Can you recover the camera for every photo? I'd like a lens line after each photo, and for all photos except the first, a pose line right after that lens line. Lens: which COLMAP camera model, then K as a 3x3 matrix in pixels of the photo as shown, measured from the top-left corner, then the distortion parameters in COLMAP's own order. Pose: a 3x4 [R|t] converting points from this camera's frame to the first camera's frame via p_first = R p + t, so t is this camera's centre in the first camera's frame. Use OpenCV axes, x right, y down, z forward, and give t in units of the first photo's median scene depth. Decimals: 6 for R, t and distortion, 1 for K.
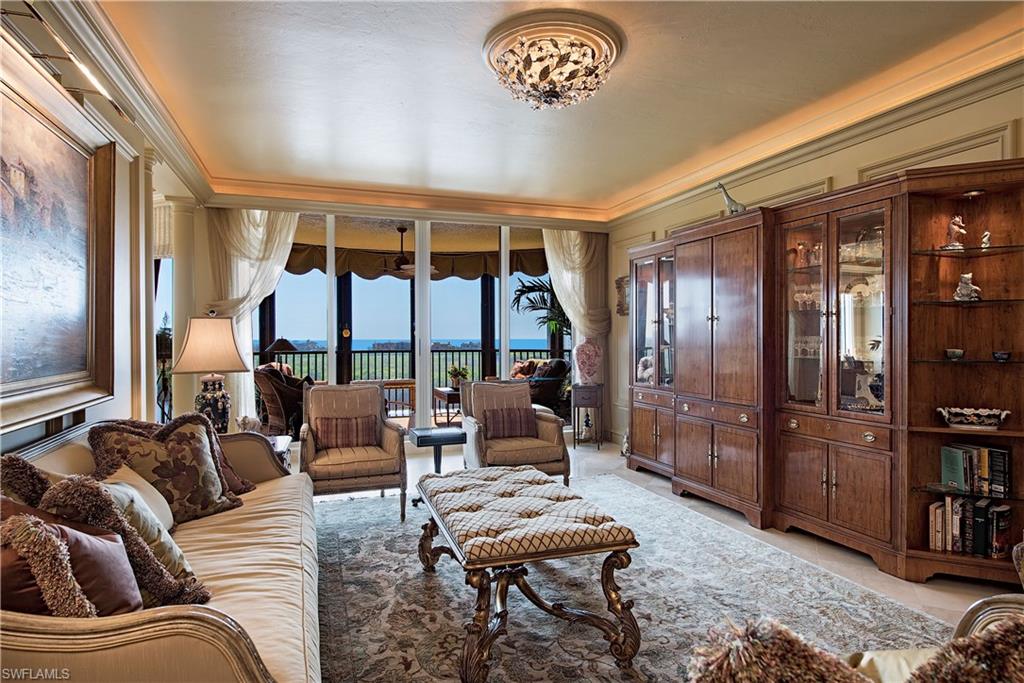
lens RADIAL K [[575.0, 0, 513.2], [0, 575.0, 338.7], [0, 0, 1]] dist [0.009337, 0.000323]
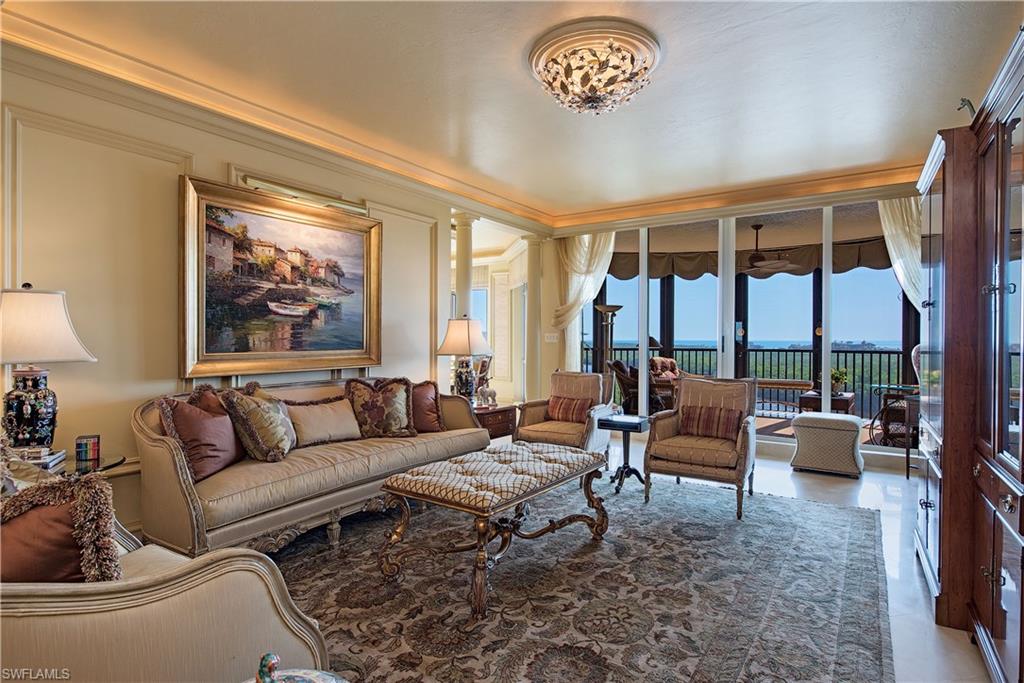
lens RADIAL K [[528.2, 0, 511.9], [0, 528.2, 340.0], [0, 0, 1]] dist [0.030055, -0.000197]
pose [[0.607208, 0.010092, -0.794478, 0.352942], [-0.009374, 0.999941, 0.005537, 0.005119], [0.794487, 0.004086, 0.607267, 0.139237]]
